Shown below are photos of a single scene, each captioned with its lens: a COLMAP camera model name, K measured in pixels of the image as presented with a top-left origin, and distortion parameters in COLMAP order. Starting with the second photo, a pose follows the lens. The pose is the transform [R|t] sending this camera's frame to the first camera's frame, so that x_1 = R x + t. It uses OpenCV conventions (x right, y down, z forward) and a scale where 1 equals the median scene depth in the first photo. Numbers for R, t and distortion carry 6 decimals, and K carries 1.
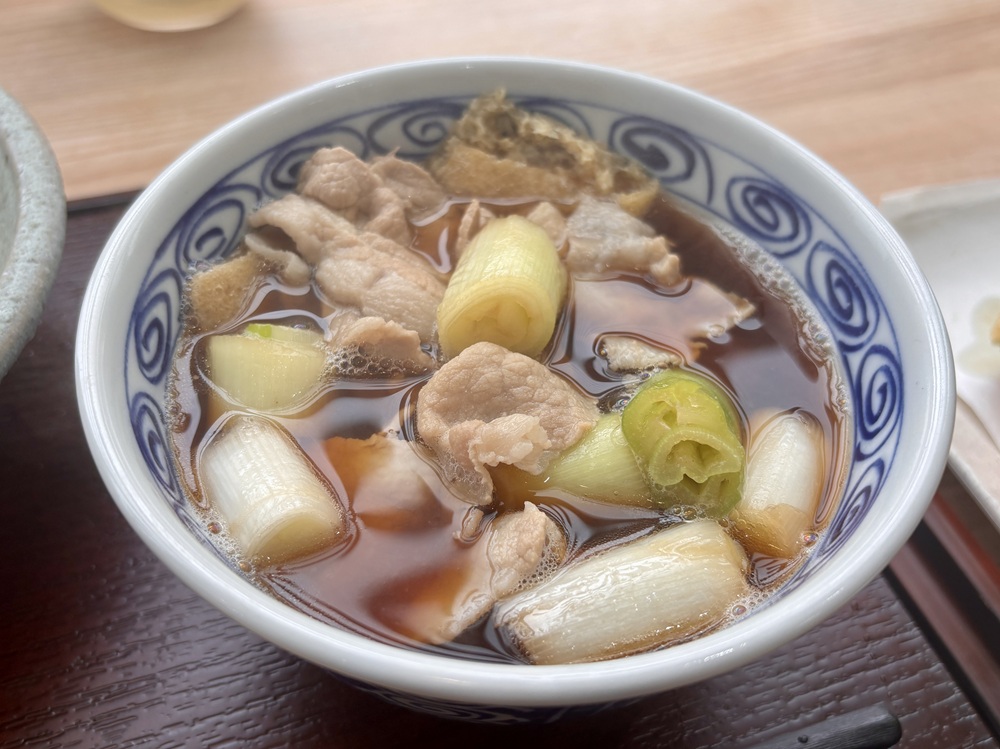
lens RADIAL K [[748.5, 0, 500.7], [0, 748.5, 402.3], [0, 0, 1]] dist [0.113691, -0.079348]
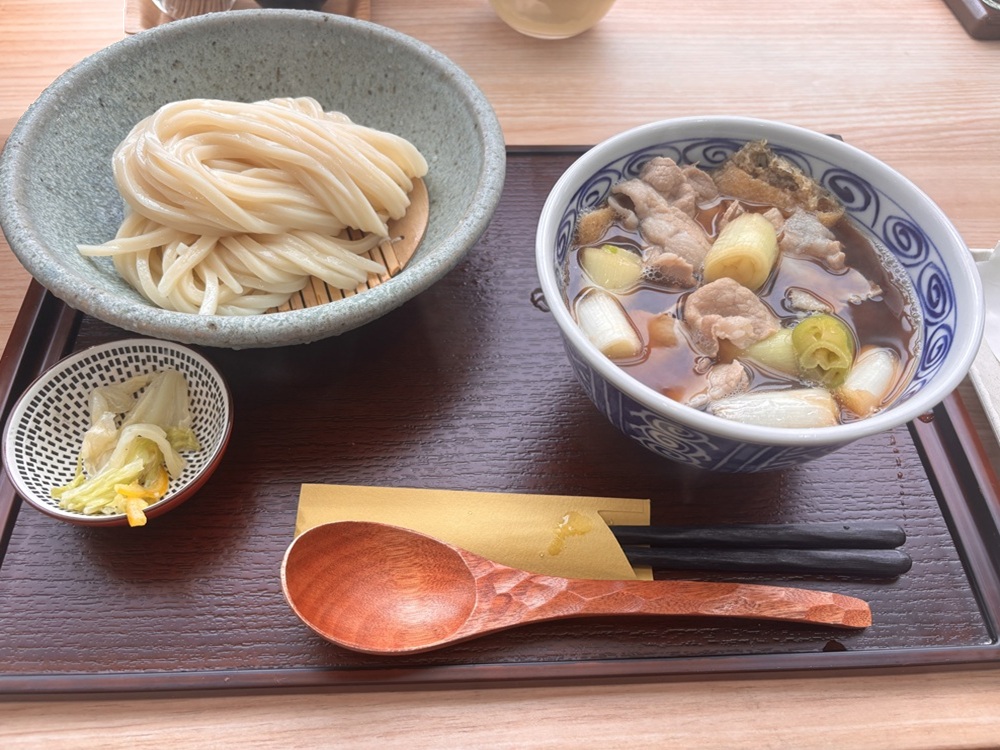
lens RADIAL K [[741.3, 0, 500.0], [0, 741.3, 375.0], [0, 0, 1]] dist [0.000967, 0.116322]
pose [[0.959233, 0.232467, -0.160720, -0.200094], [-0.222342, 0.971795, 0.078598, 0.129289], [0.174459, -0.039659, 0.983866, -0.900413]]
